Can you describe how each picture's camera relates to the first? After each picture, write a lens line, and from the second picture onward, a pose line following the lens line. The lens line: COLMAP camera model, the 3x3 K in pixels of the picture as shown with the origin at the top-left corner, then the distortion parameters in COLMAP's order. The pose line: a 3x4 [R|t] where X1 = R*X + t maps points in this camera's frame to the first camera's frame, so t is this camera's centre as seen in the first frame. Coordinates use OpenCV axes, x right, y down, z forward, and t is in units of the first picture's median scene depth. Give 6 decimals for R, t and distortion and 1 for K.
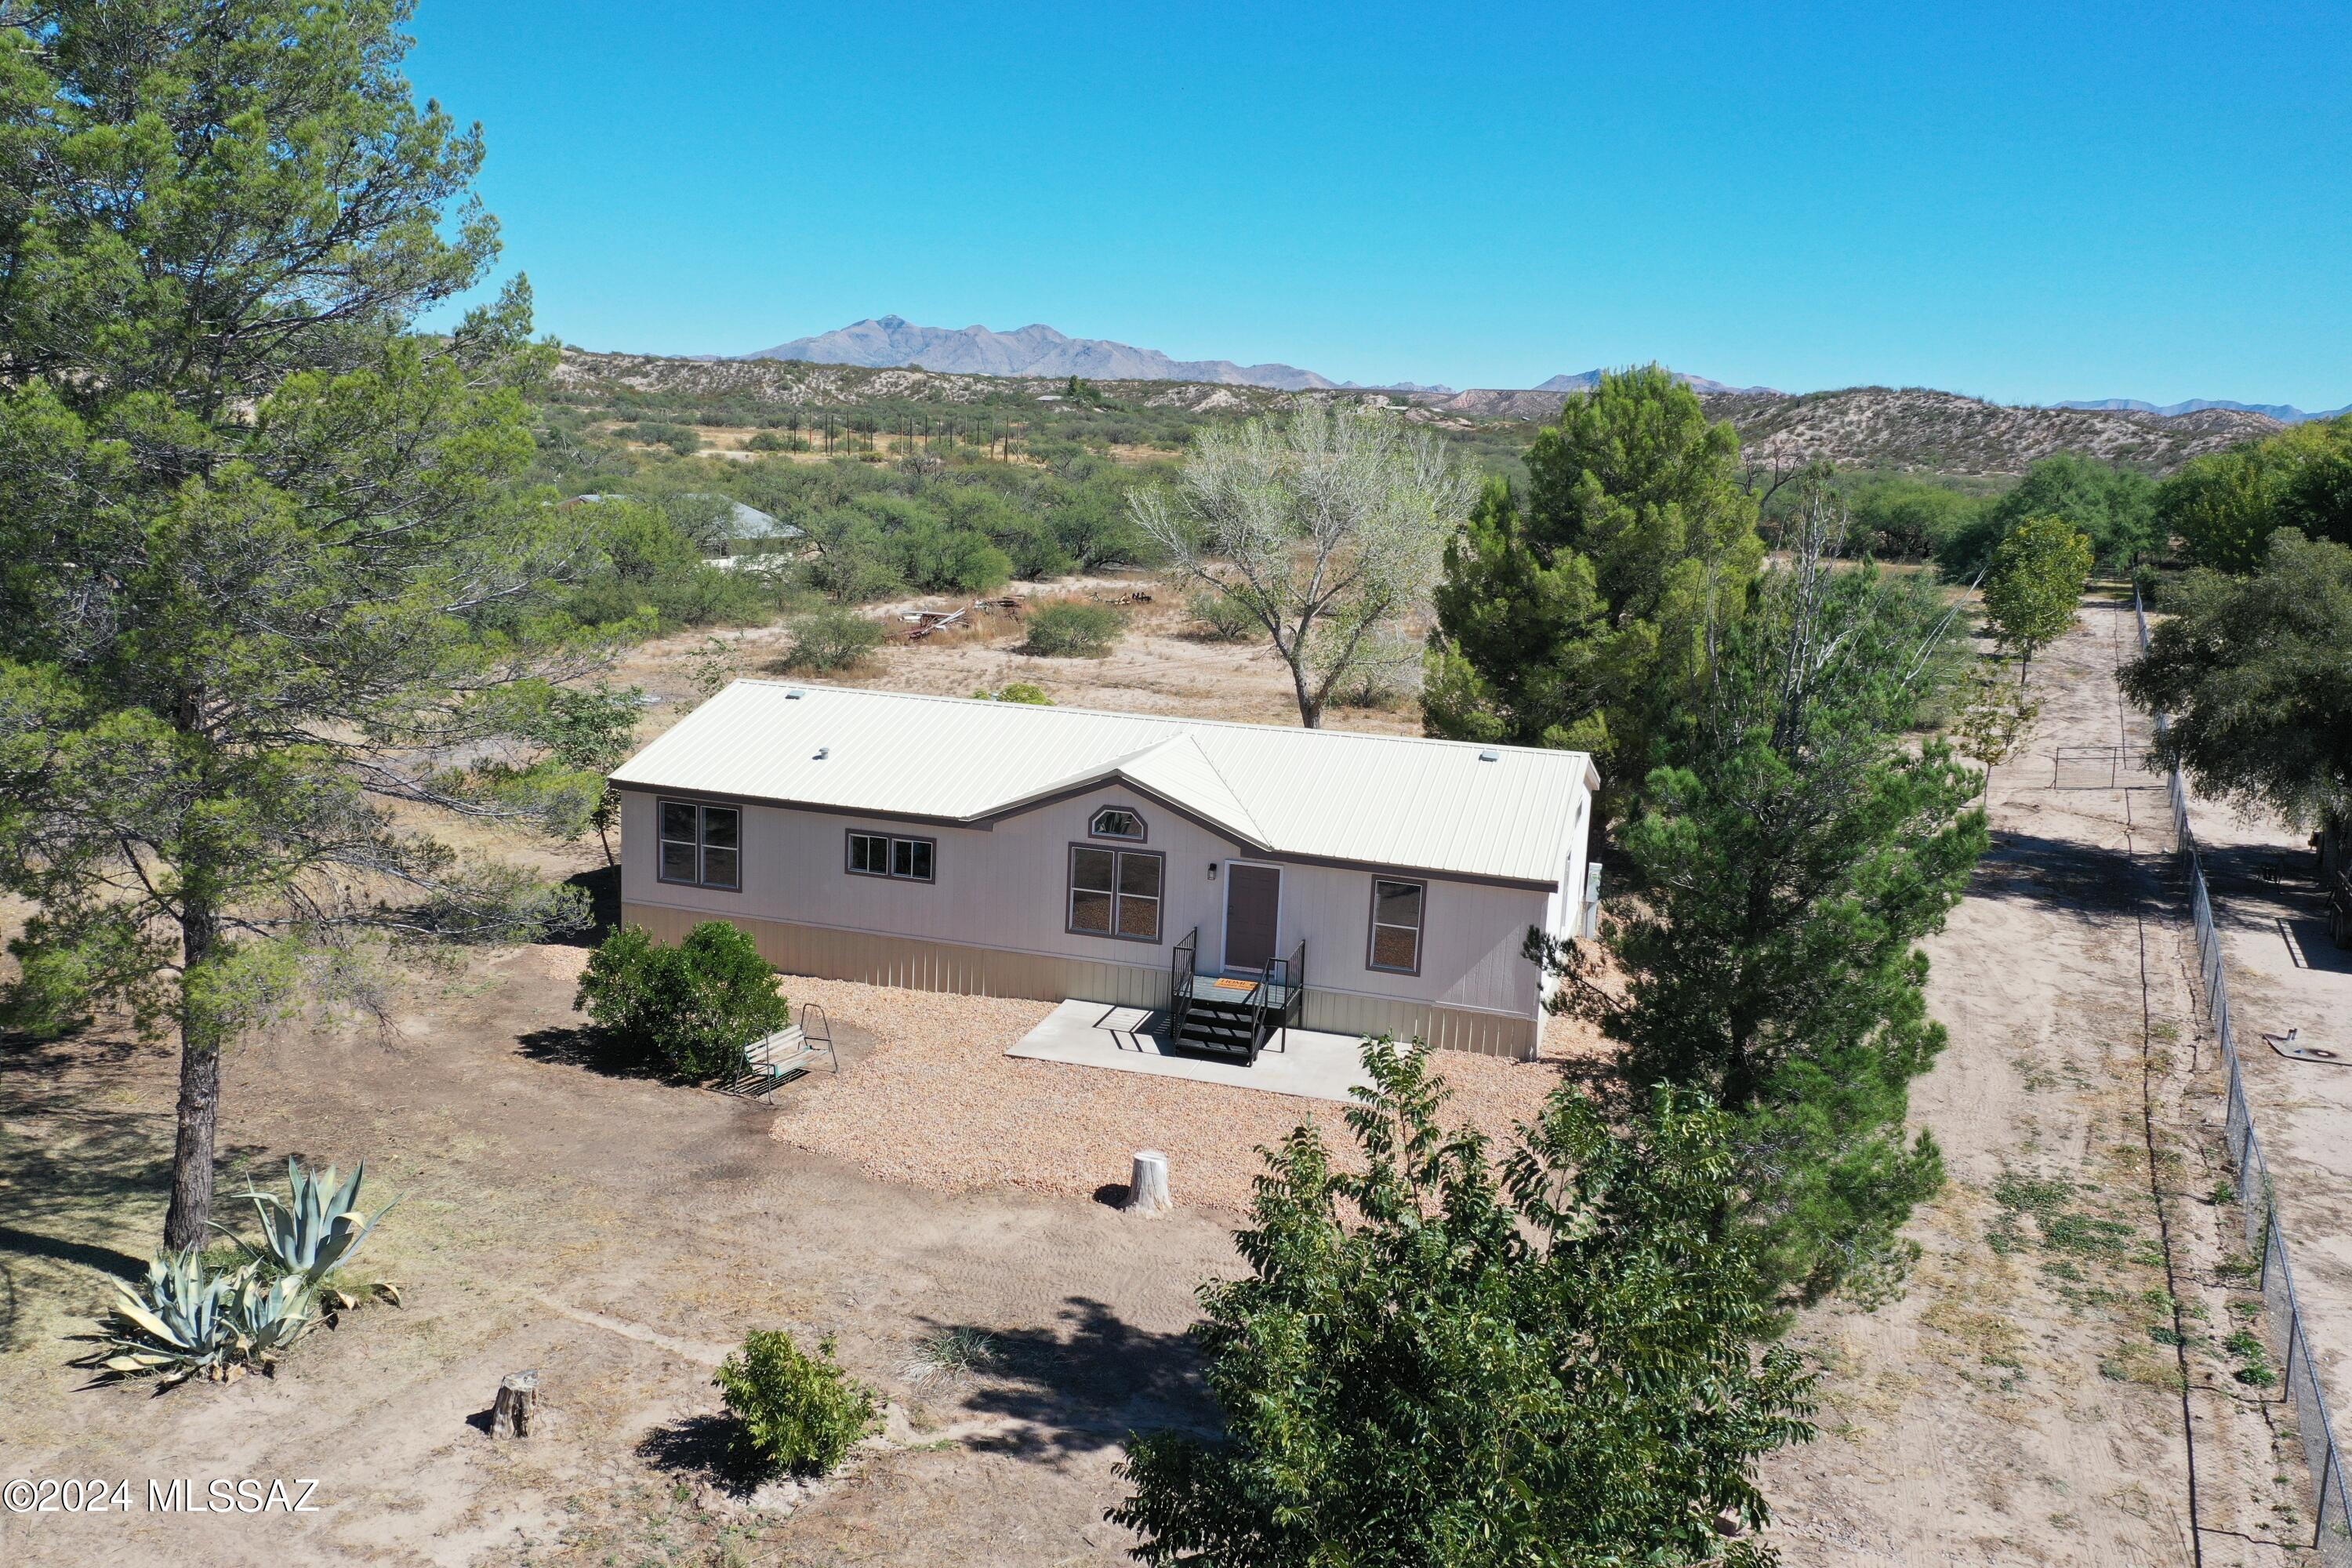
lens RADIAL K [[1853.5, 0, 1186.1], [0, 1853.5, 784.2], [0, 0, 1]] dist [0.007290, 0.018233]
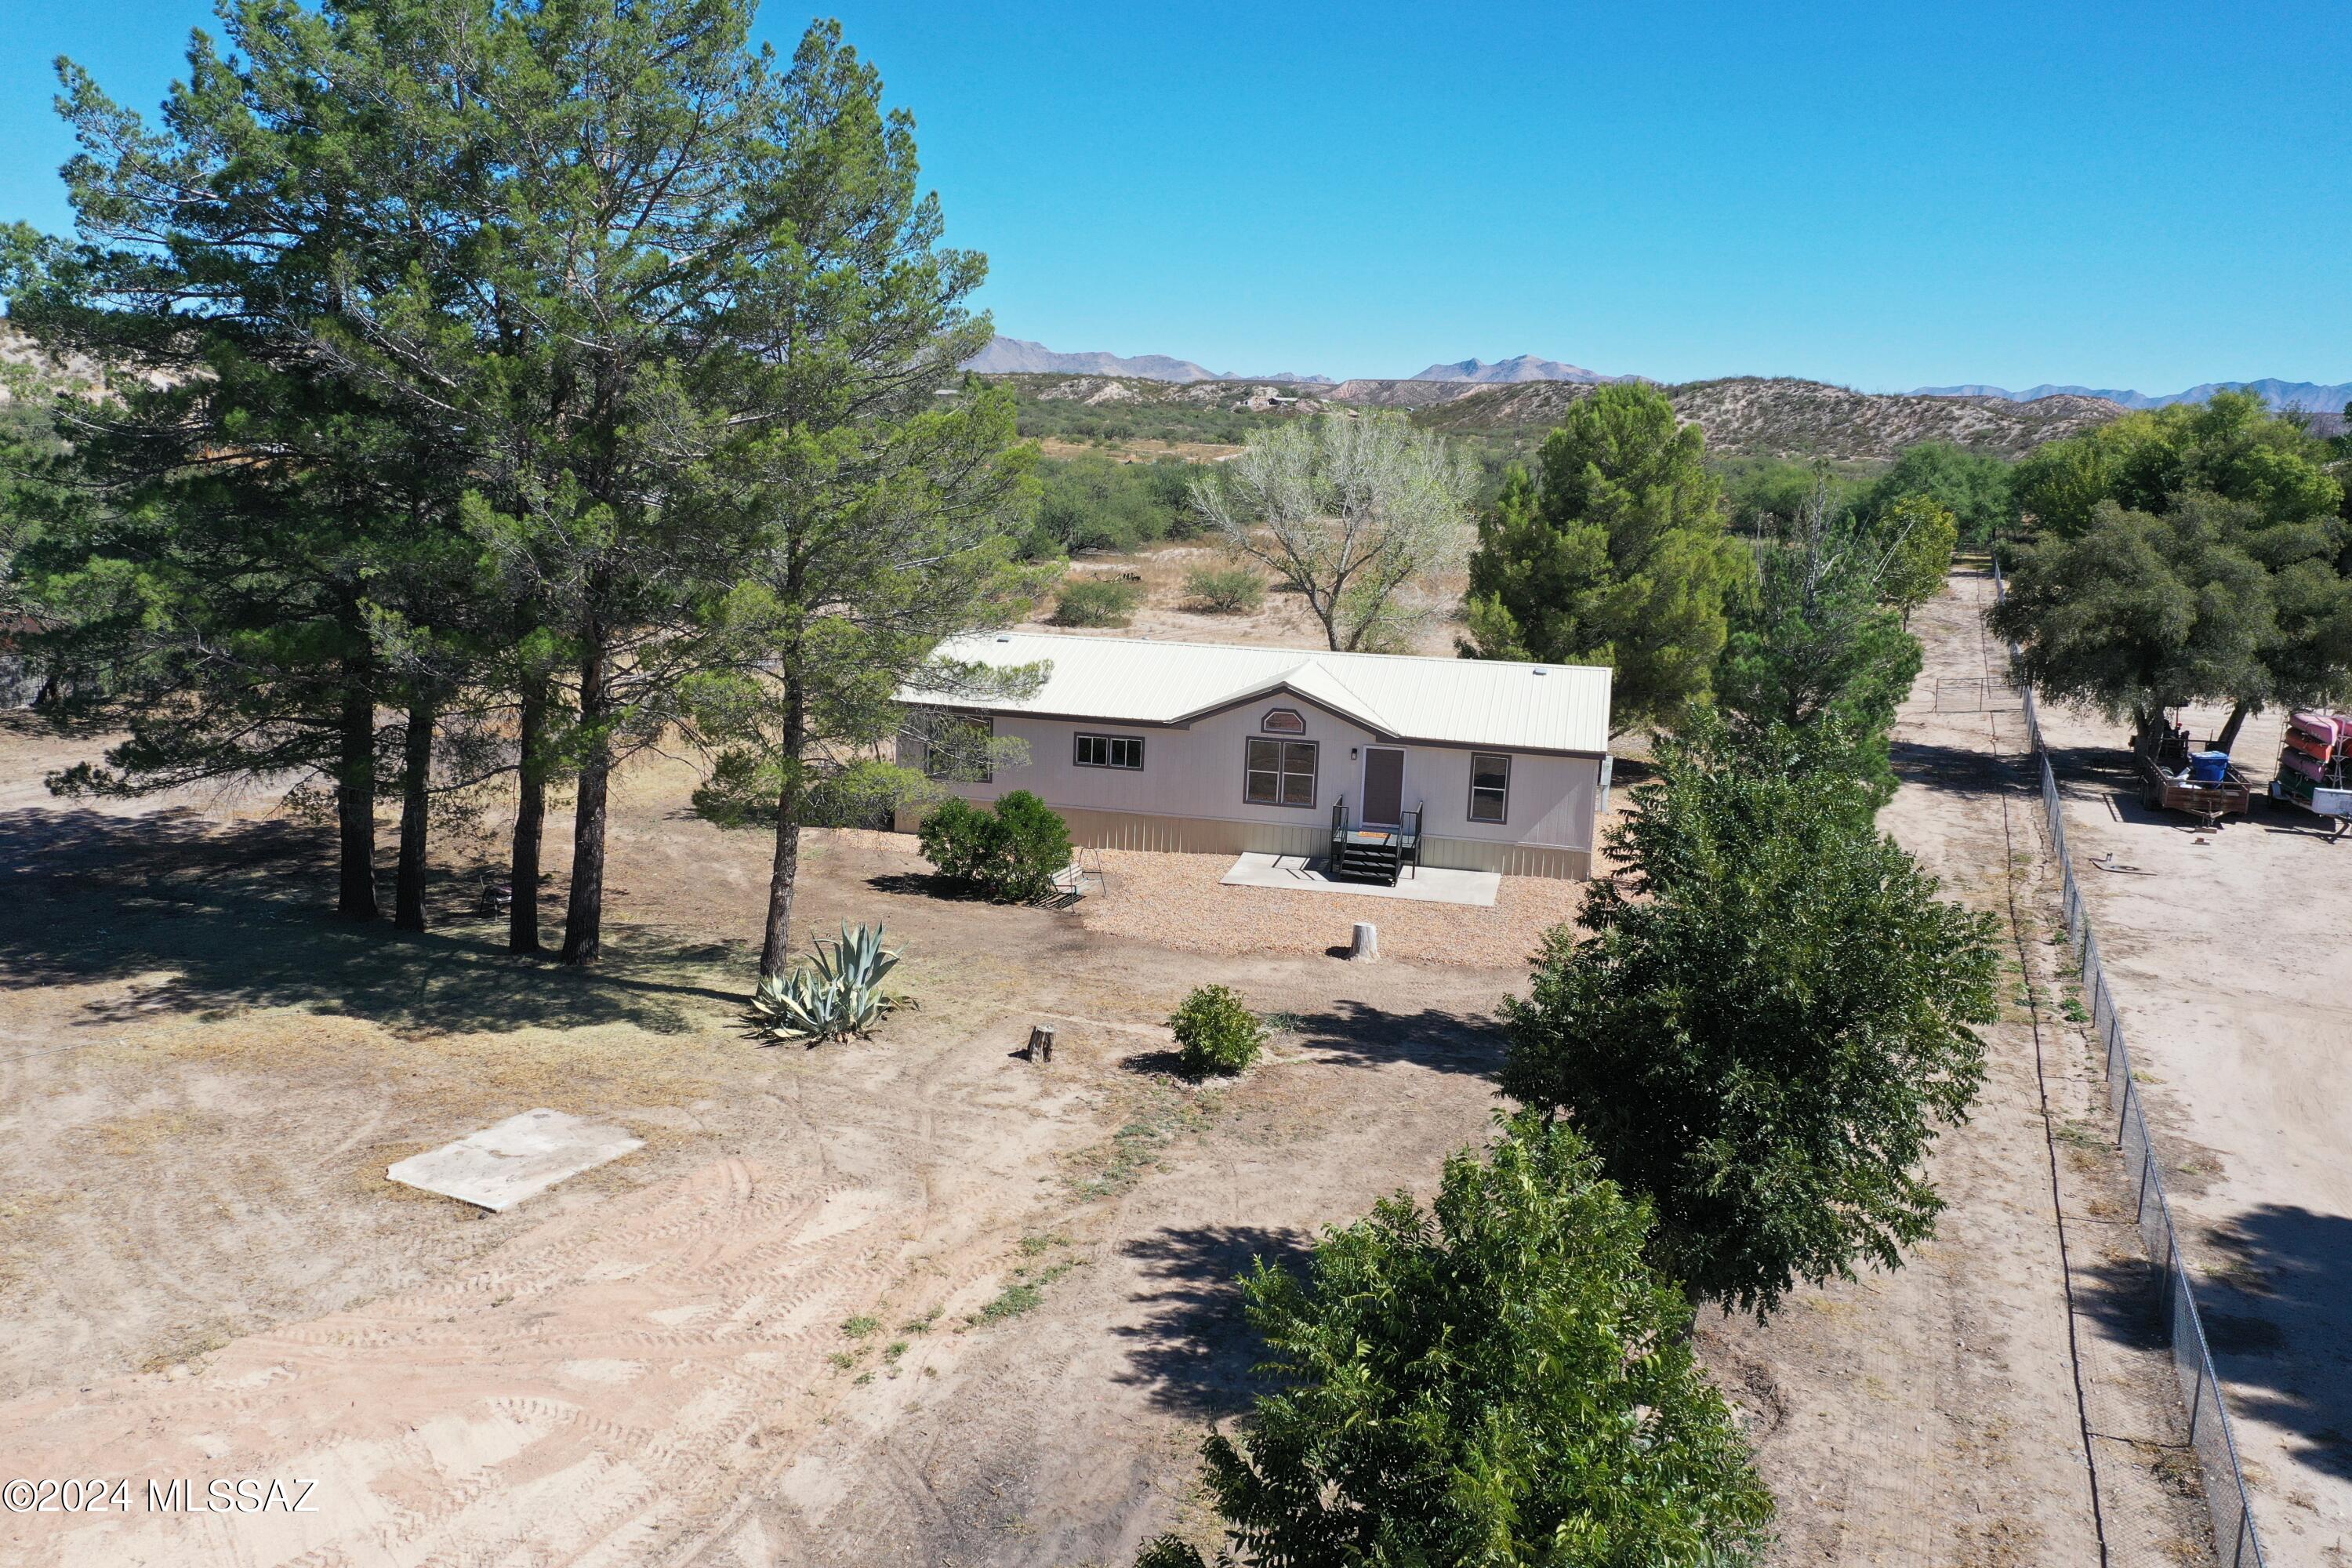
lens RADIAL K [[1853.5, 0, 1194.2], [0, 1853.5, 786.6], [0, 0, 1]] dist [0.007290, 0.018233]
pose [[0.997722, -0.020882, 0.064151, -0.192243], [0.020523, 0.999770, 0.006252, 0.059590], [-0.064267, -0.004922, 0.997921, -0.370393]]
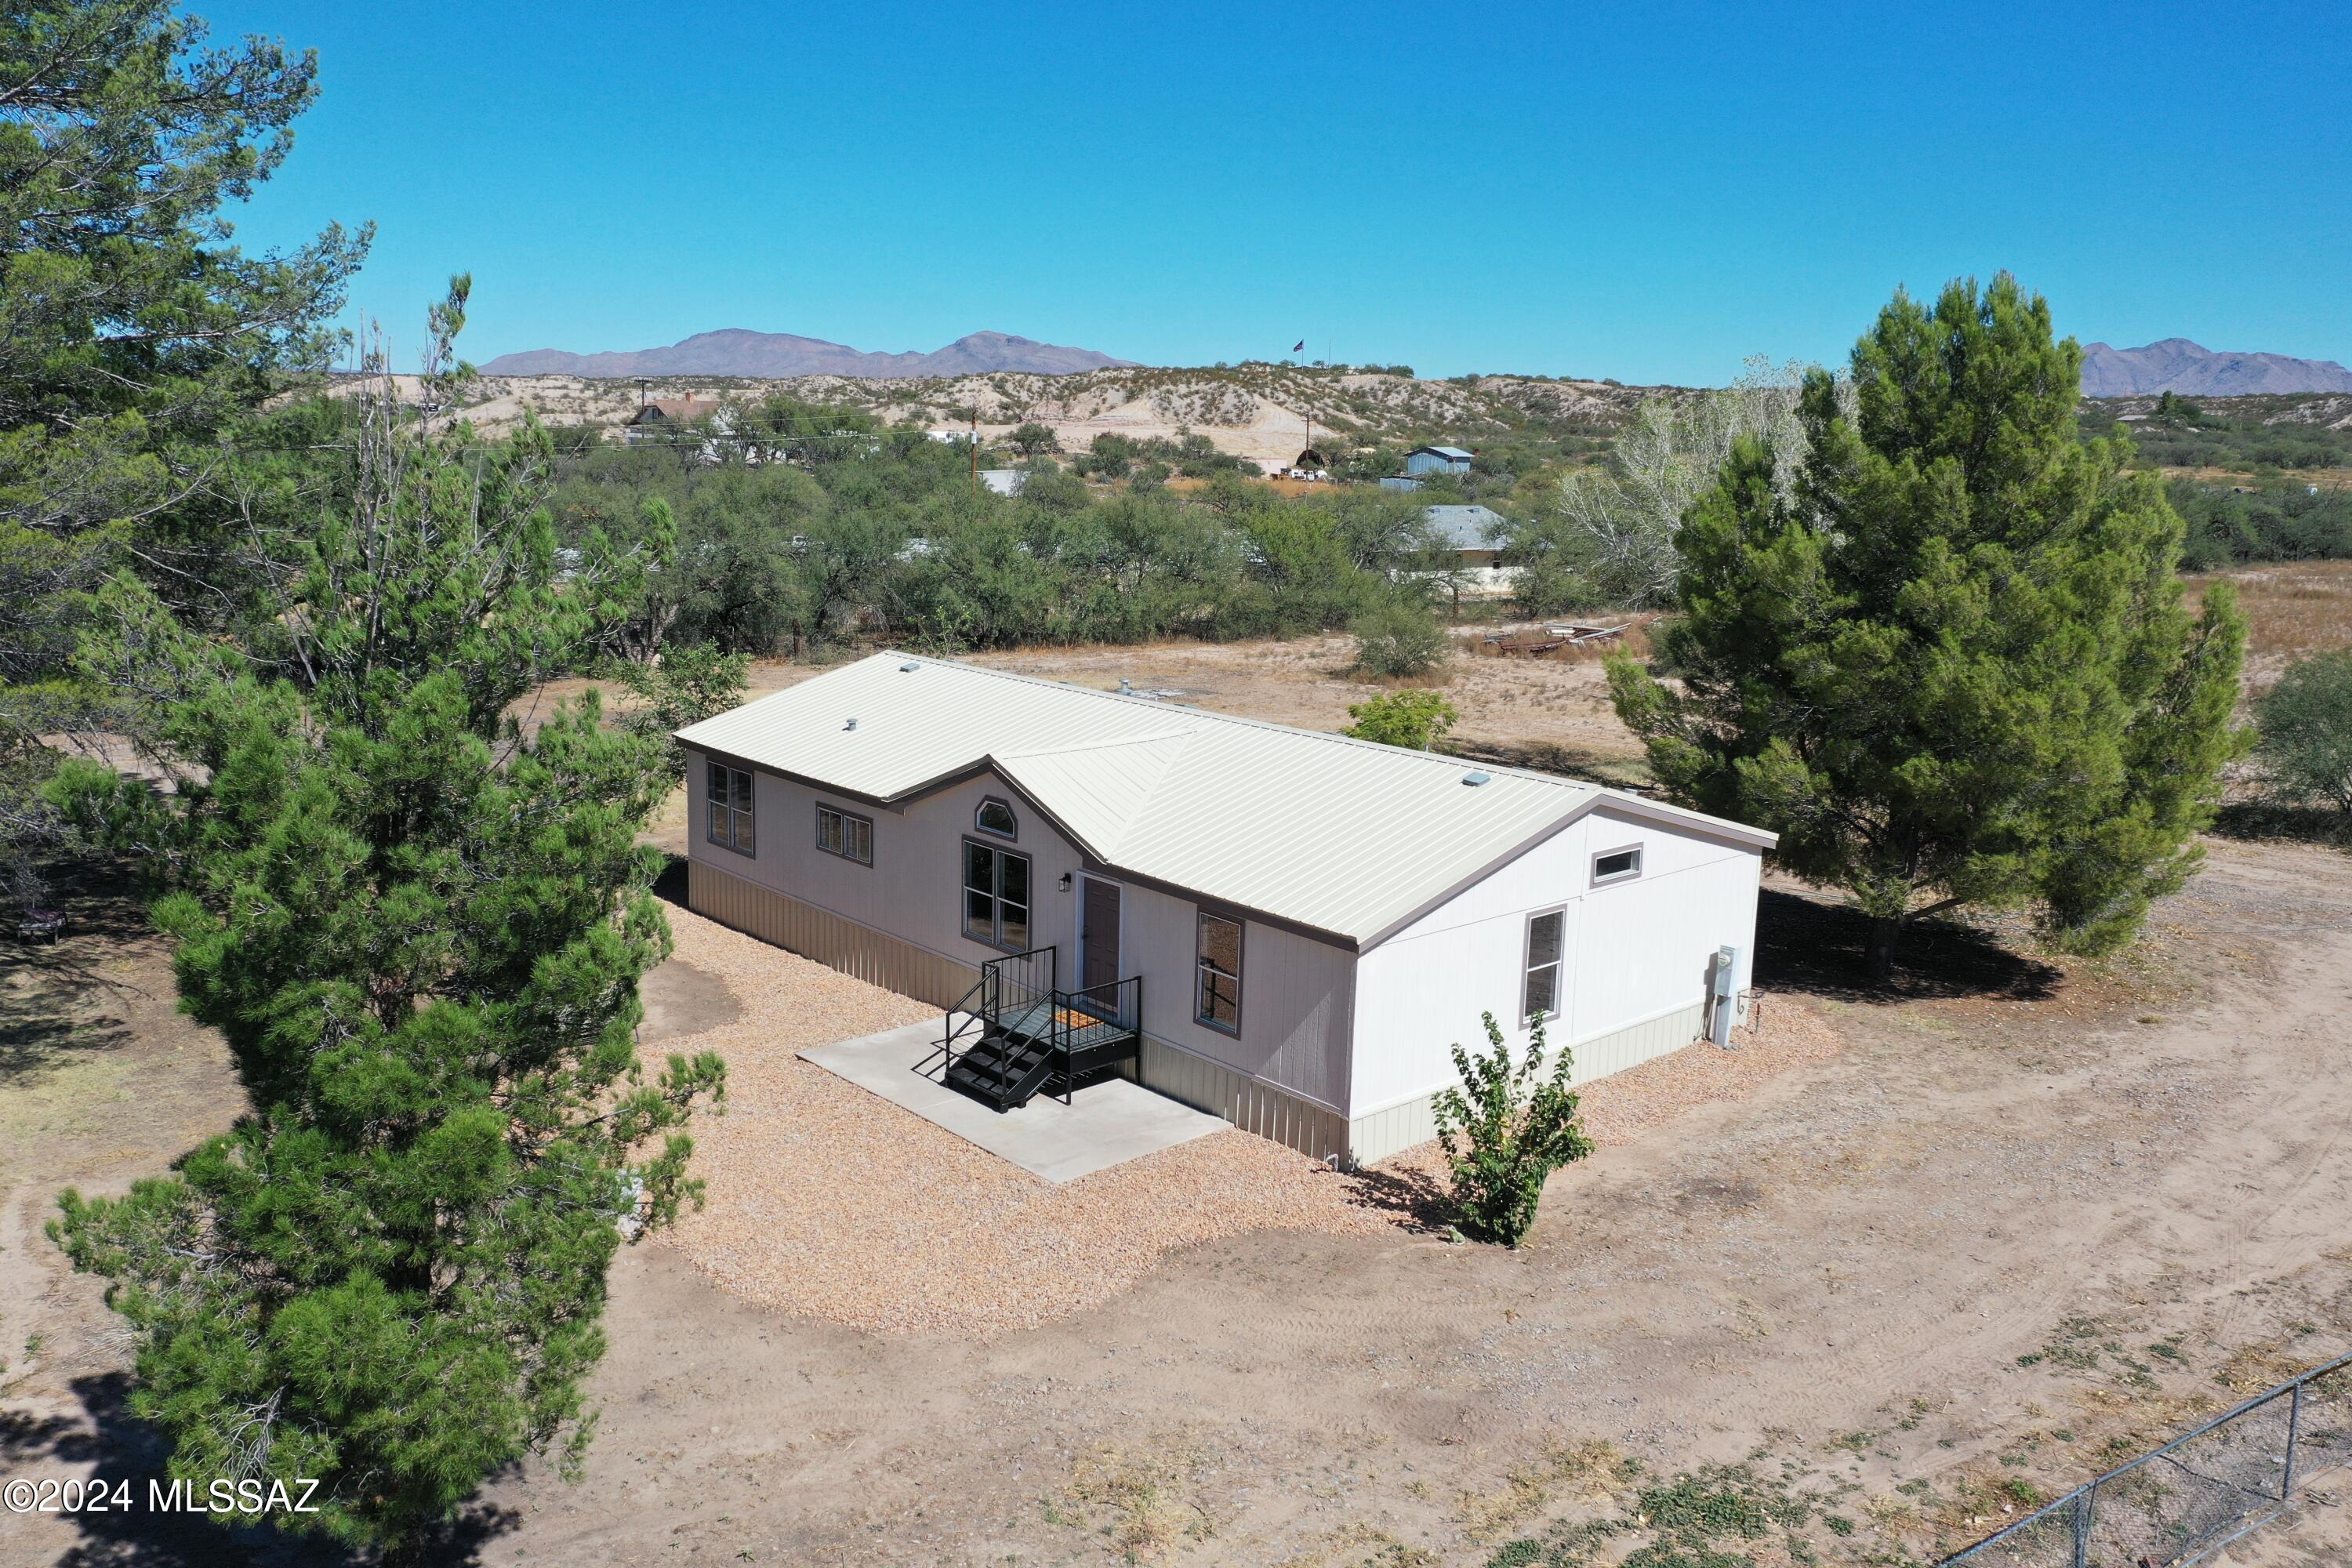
lens RADIAL K [[1853.5, 0, 1194.0], [0, 1853.5, 794.0], [0, 0, 1]] dist [0.007290, 0.018233]
pose [[0.850979, 0.079985, -0.519073, 0.496572], [-0.086491, 0.996184, 0.011710, -0.008411], [0.518029, 0.034930, 0.854650, 0.298667]]
